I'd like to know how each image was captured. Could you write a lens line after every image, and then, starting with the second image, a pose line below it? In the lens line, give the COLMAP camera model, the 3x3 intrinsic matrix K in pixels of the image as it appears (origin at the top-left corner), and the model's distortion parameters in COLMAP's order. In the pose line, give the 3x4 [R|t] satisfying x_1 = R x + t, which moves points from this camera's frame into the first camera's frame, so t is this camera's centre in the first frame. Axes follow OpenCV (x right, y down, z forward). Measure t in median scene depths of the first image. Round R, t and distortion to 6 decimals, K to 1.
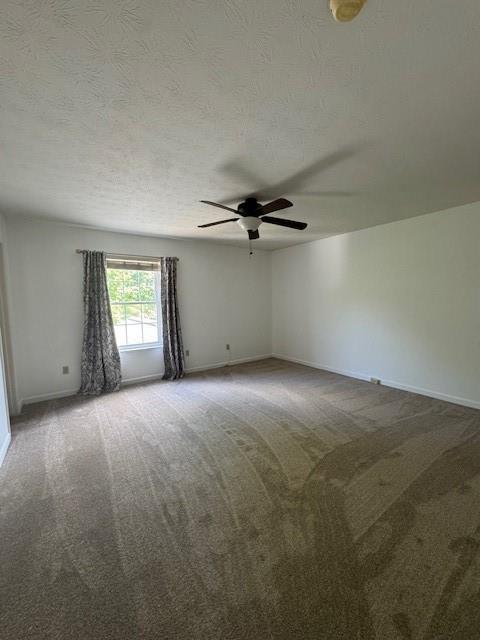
lens RADIAL K [[258.5, 0, 240.0], [0, 258.5, 320.0], [0, 0, 1]] dist [0.001921, 0.000046]
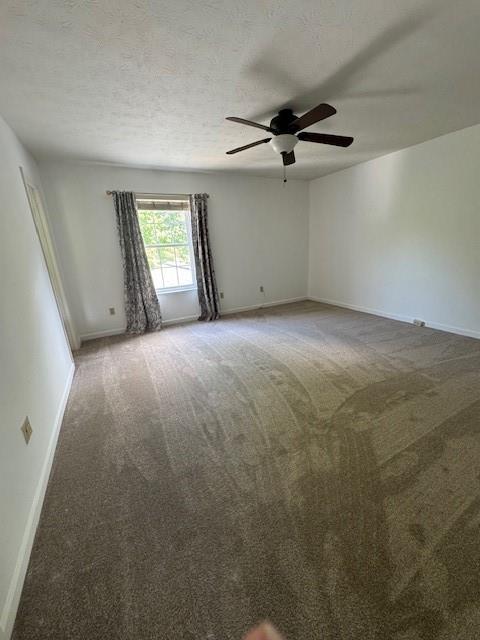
lens RADIAL K [[258.5, 0, 240.0], [0, 258.5, 320.0], [0, 0, 1]] dist [0.001921, 0.000046]
pose [[0.990882, 0.004227, -0.134666, 0.011013], [0.024686, 0.976892, 0.212304, 0.018689], [0.132452, -0.213693, 0.967880, 0.012658]]
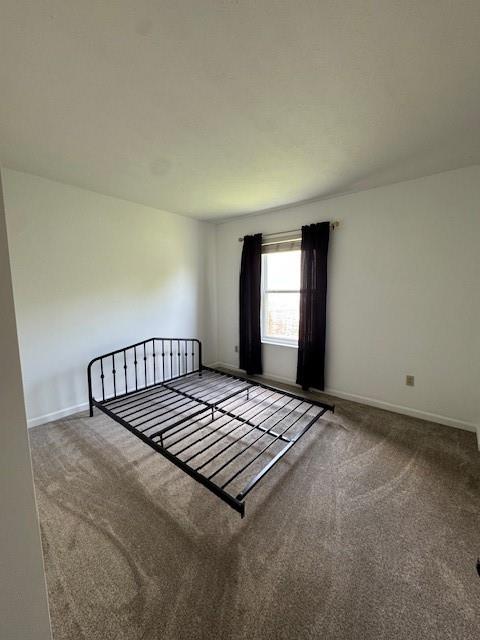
lens RADIAL K [[258.5, 0, 240.0], [0, 258.5, 320.0], [0, 0, 1]] dist [0.001921, 0.000046]
pose [[0.307066, 0.141277, -0.941144, 0.714839], [-0.086718, 0.988960, 0.120161, -0.108727], [0.947729, 0.044716, 0.315927, 1.125068]]
